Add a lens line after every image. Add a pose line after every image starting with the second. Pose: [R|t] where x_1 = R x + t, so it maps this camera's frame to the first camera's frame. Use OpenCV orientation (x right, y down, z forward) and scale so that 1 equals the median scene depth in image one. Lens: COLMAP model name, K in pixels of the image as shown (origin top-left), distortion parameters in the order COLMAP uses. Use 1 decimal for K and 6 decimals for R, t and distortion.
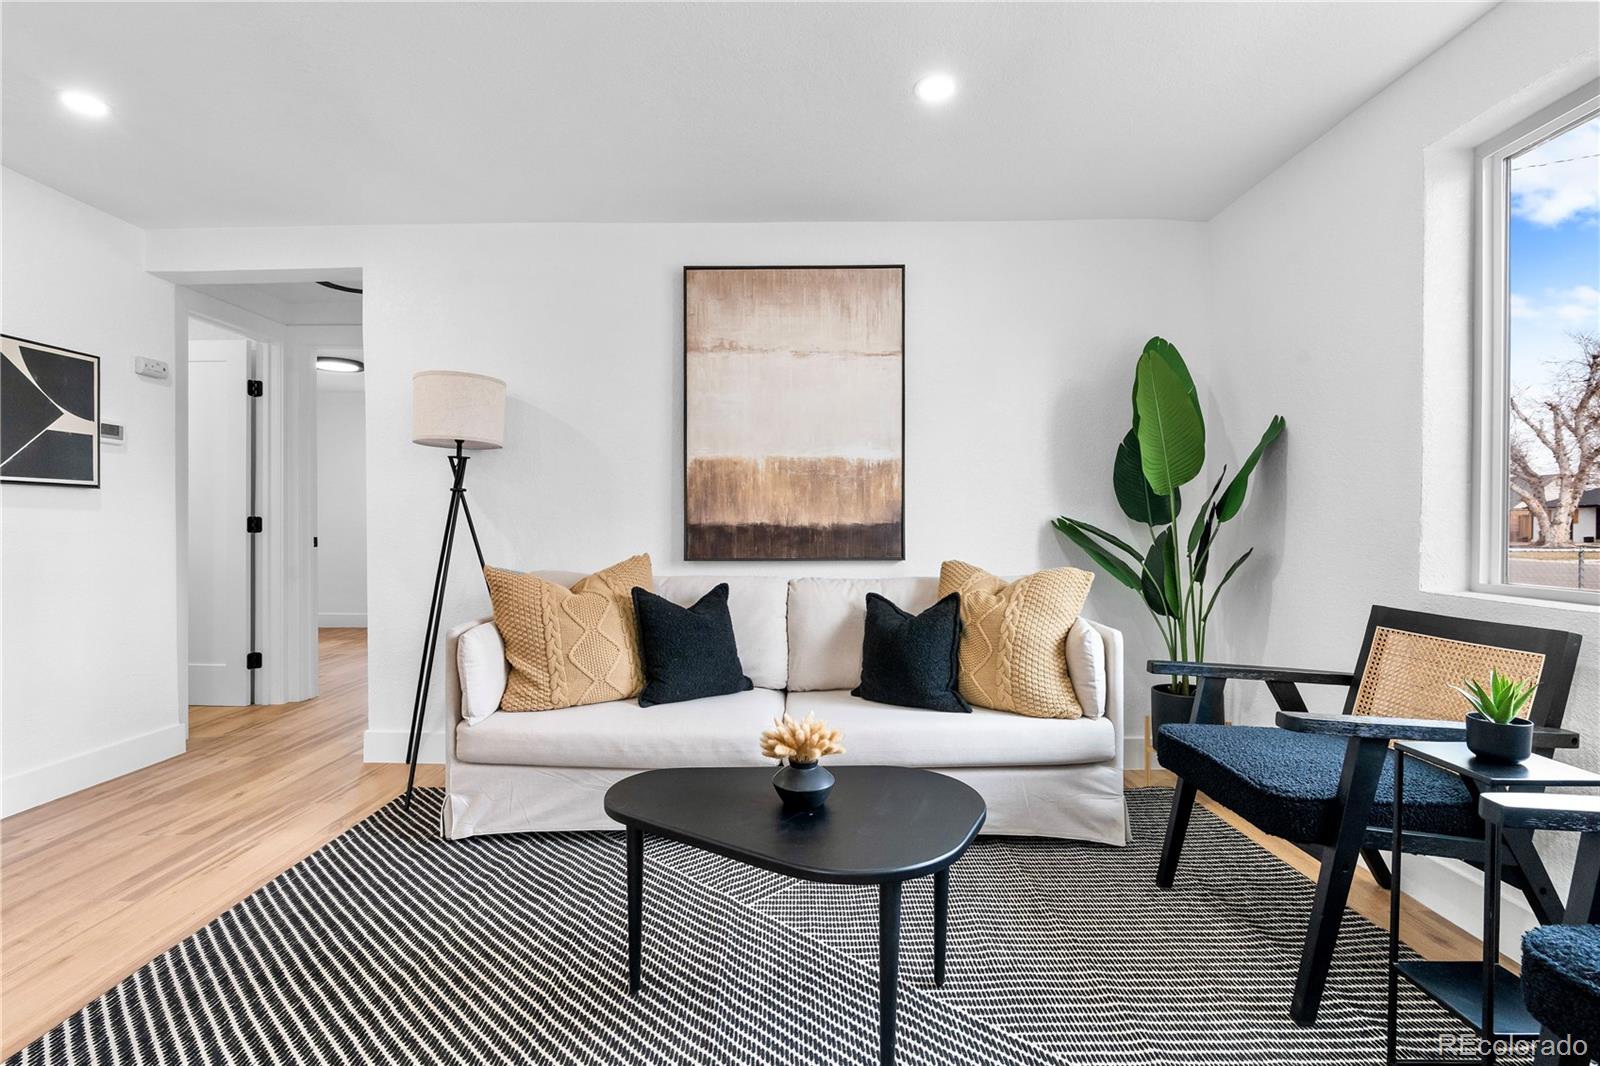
lens RADIAL K [[723.4, 0, 806.8], [0, 723.4, 533.6], [0, 0, 1]] dist [-0.015580, 0.005564]
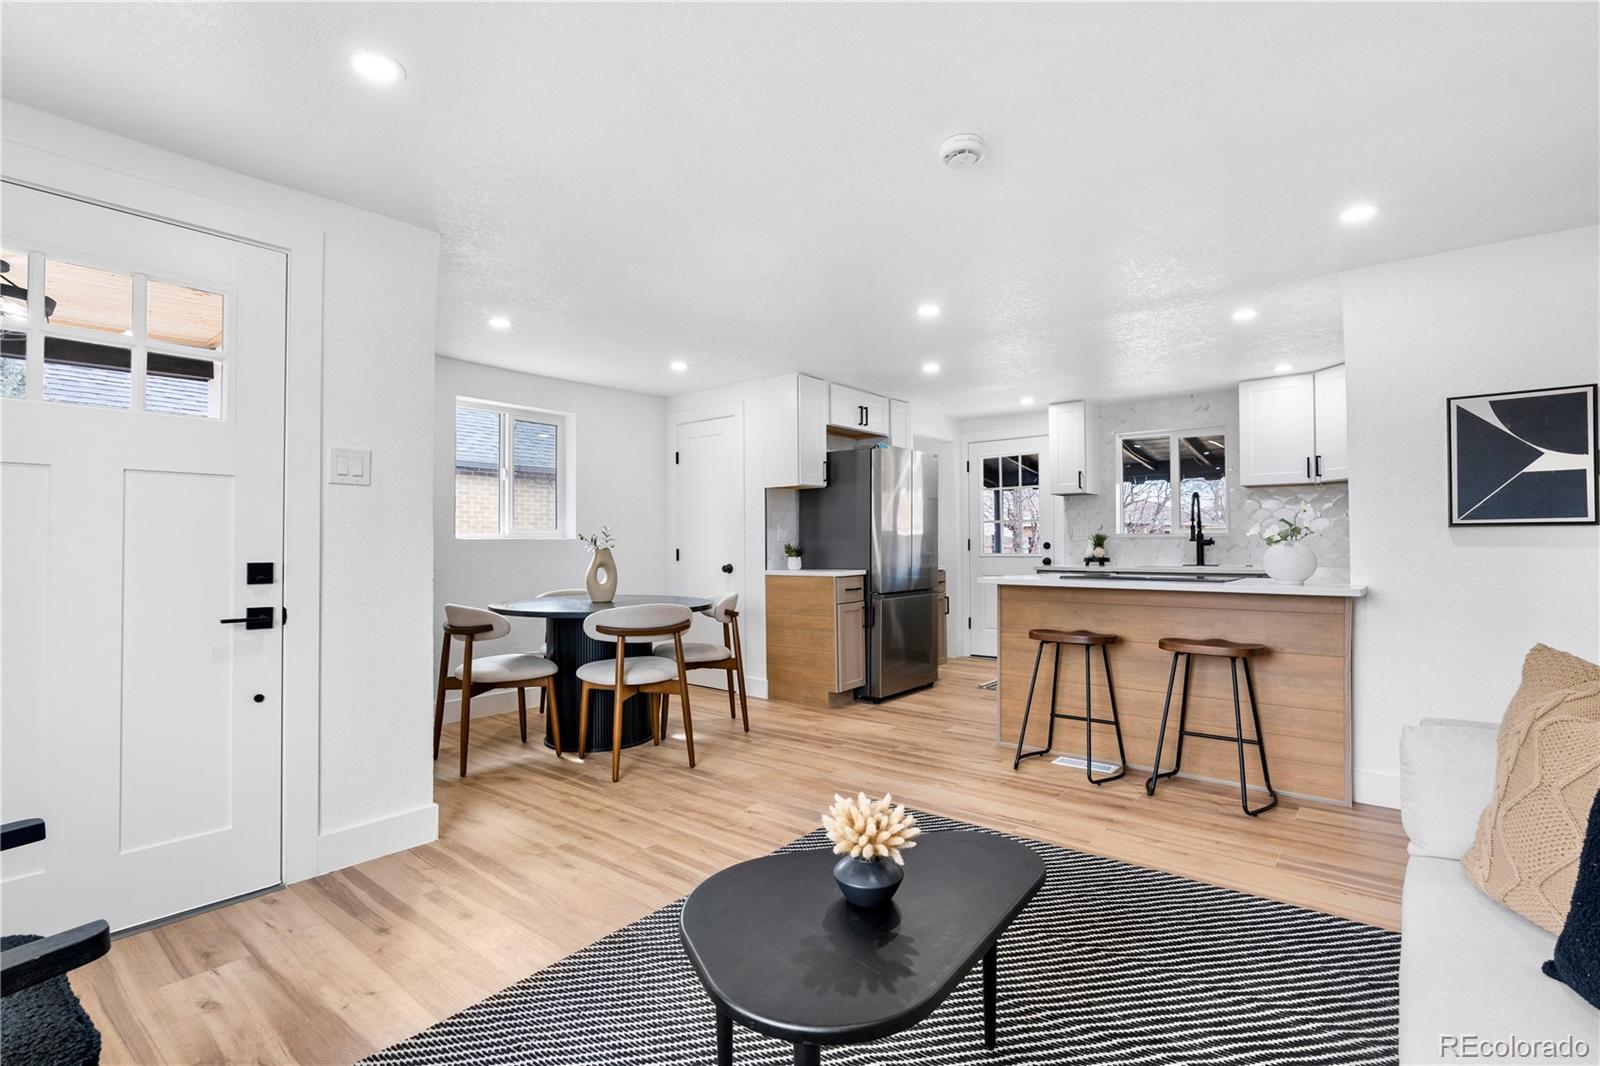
lens RADIAL K [[723.4, 0, 801.4], [0, 723.4, 533.1], [0, 0, 1]] dist [-0.015580, 0.005564]
pose [[-0.635465, -0.010166, -0.772062, 0.362300], [-0.007431, 0.999948, -0.007050, -0.036078], [0.772094, 0.001257, -0.635508, 0.750474]]
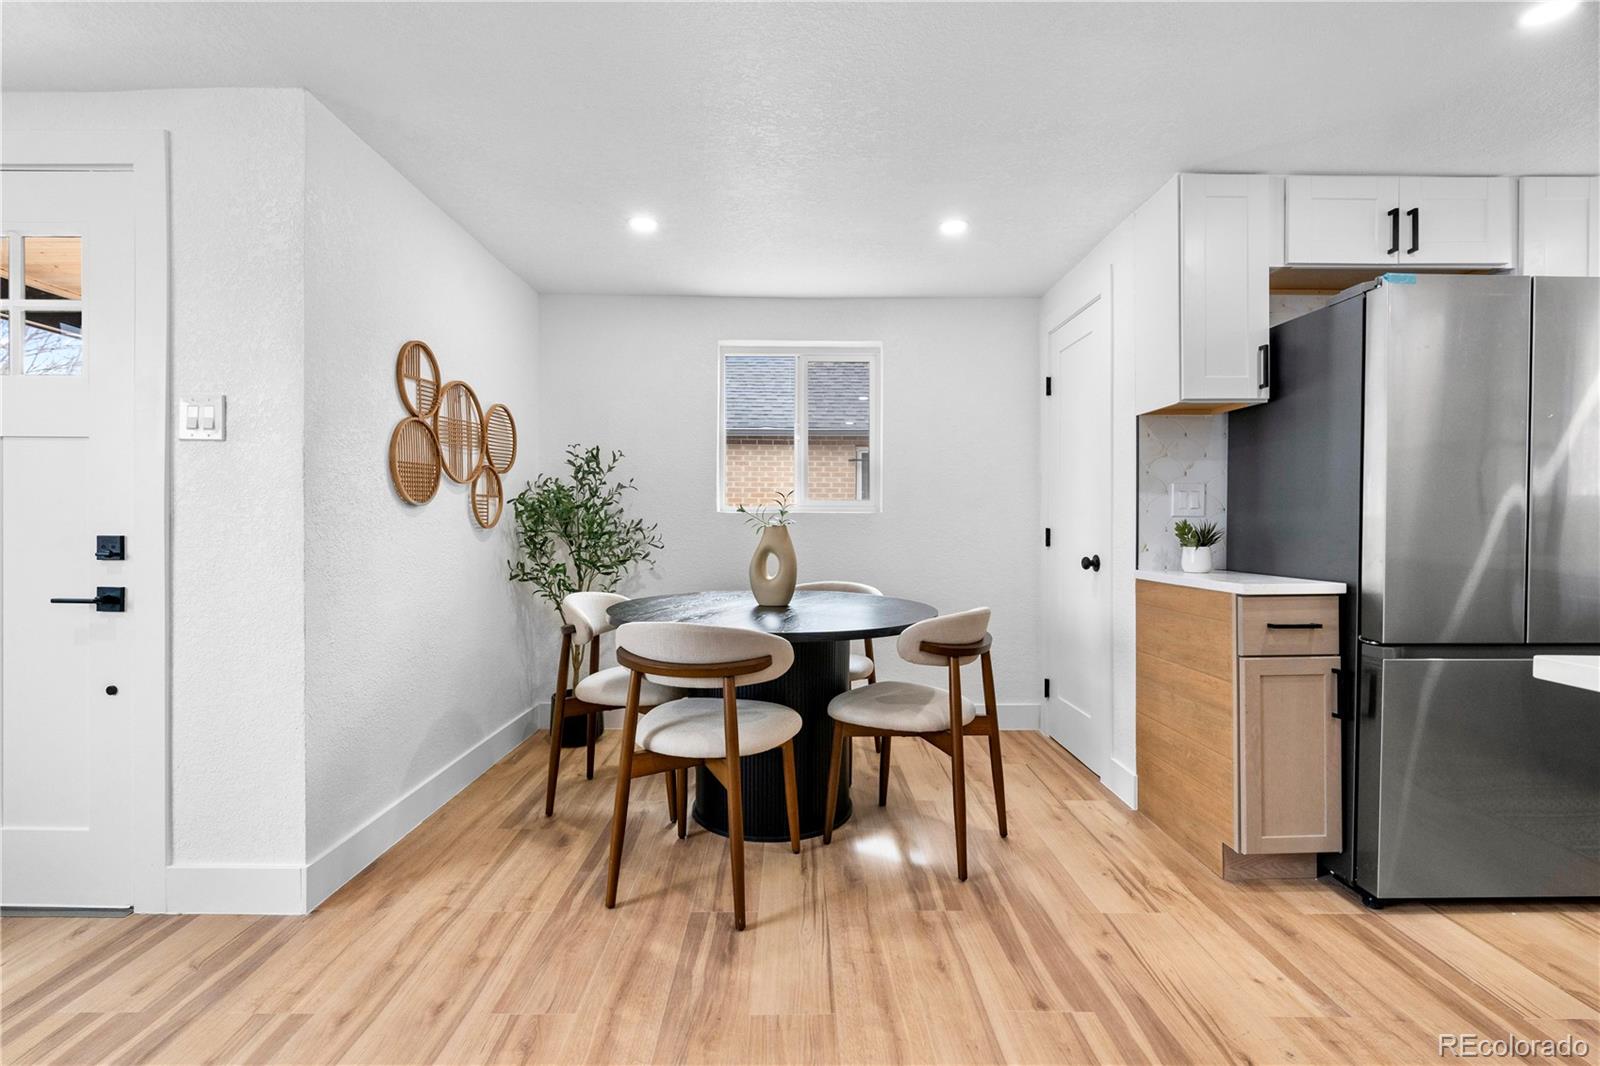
lens RADIAL K [[723.4, 0, 799.7], [0, 723.4, 525.2], [0, 0, 1]] dist [-0.015580, 0.005564]
pose [[-0.999878, -0.004899, -0.014847, -0.506104], [-0.005165, 0.999825, 0.017975, -0.030597], [0.014756, 0.018049, -0.999728, 0.488930]]
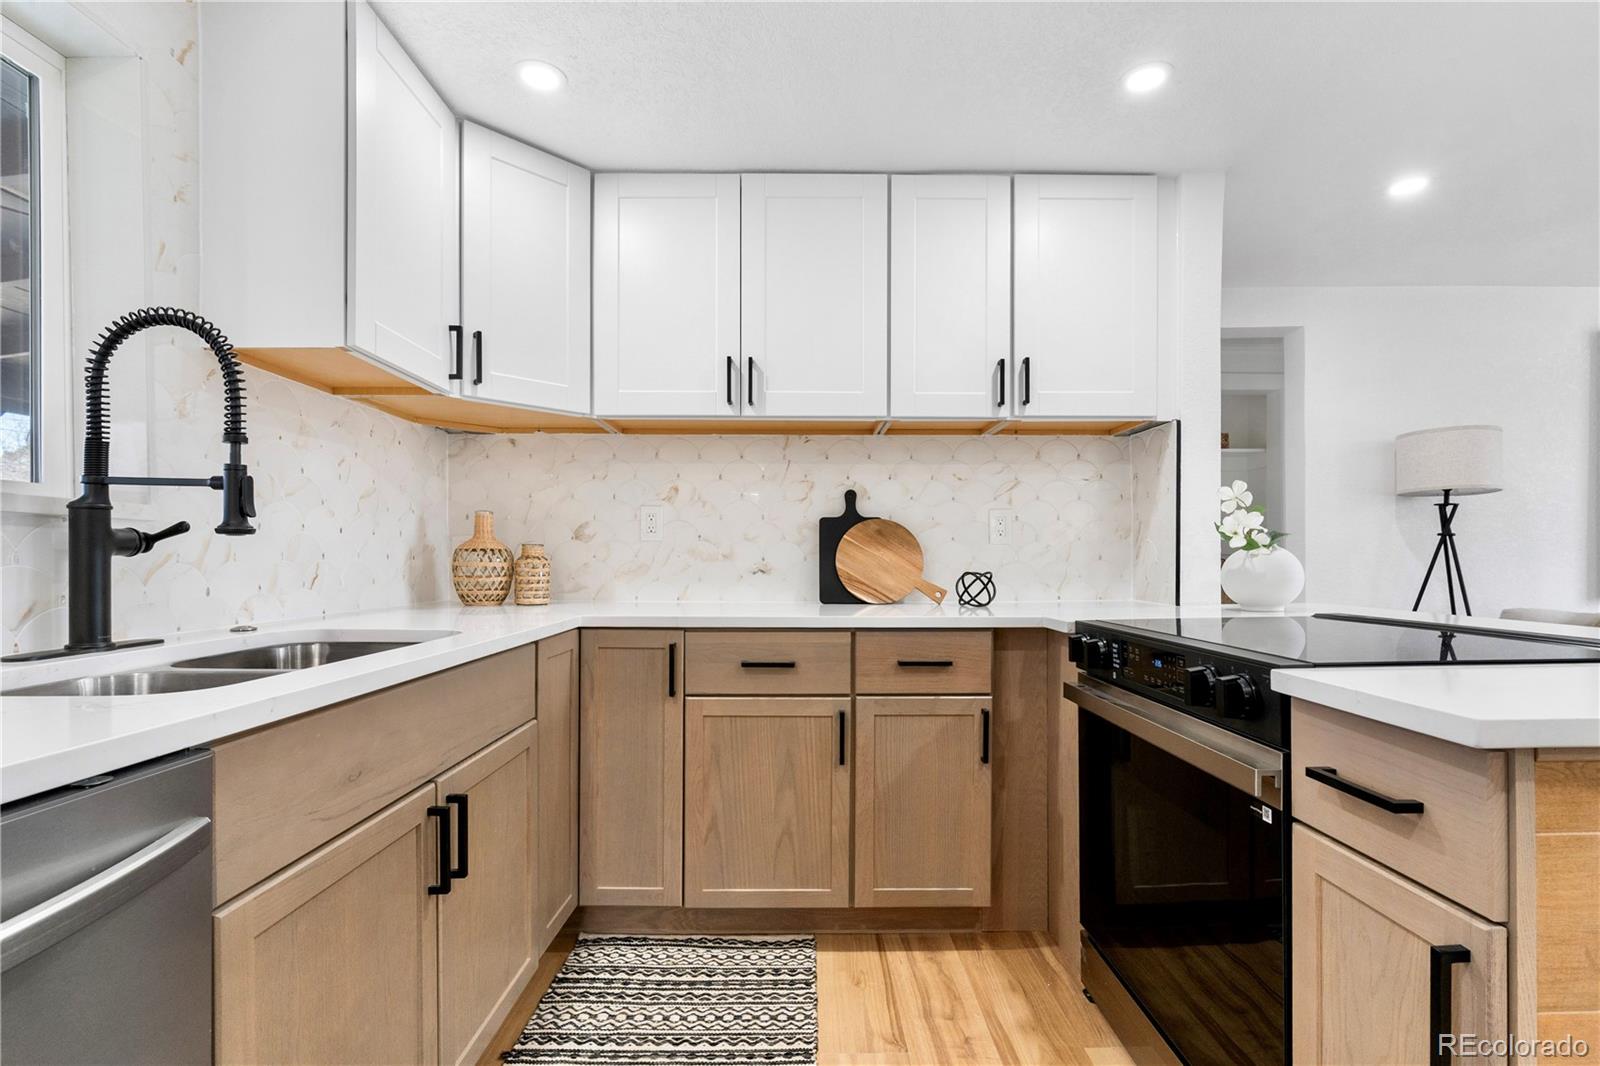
lens RADIAL K [[723.4, 0, 801.2], [0, 723.4, 561.7], [0, 0, 1]] dist [-0.015580, 0.005564]
pose [[0.999975, -0.003042, 0.006432, -1.425412], [0.003083, 0.999975, -0.006355, -0.016545], [-0.006413, 0.006375, 0.999959, -0.069546]]
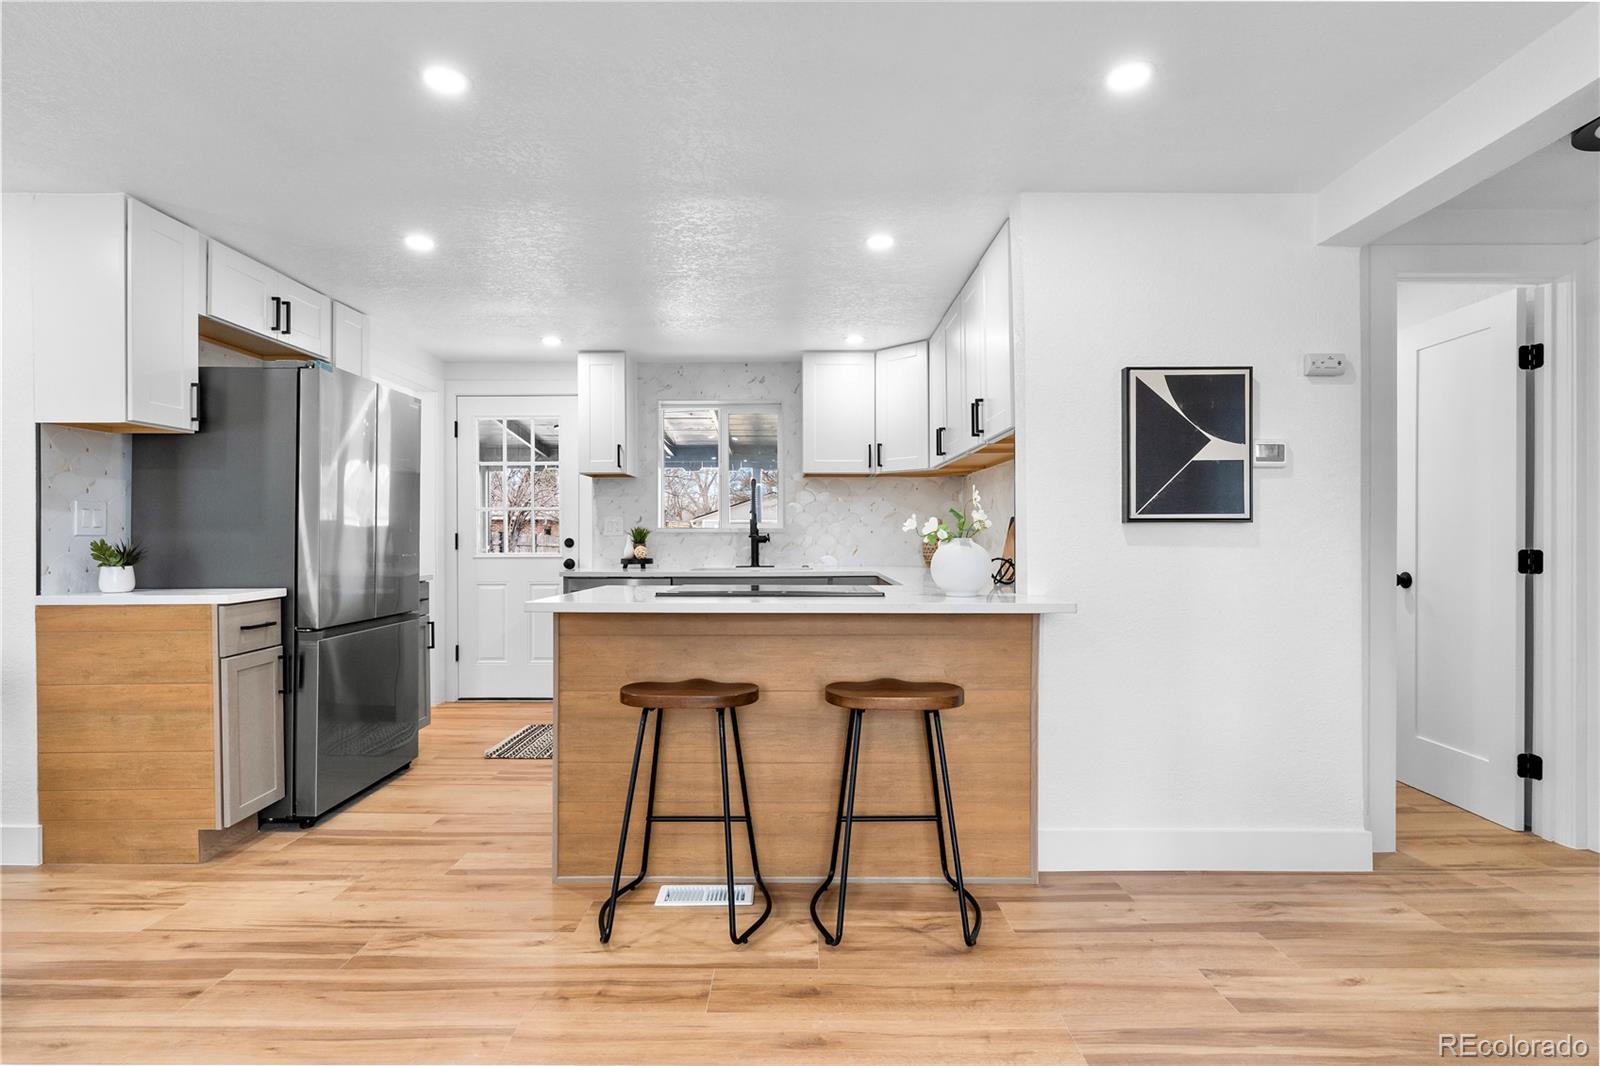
lens RADIAL K [[772.9, 0, 787.3], [0, 772.9, 535.4], [0, 0, 1]] dist [-0.009104, 0.003033]
pose [[-0.012197, -0.004153, -0.999917, -0.068685], [-0.012478, 0.999914, -0.004001, -0.035115], [0.999848, 0.012429, -0.012247, 0.440330]]
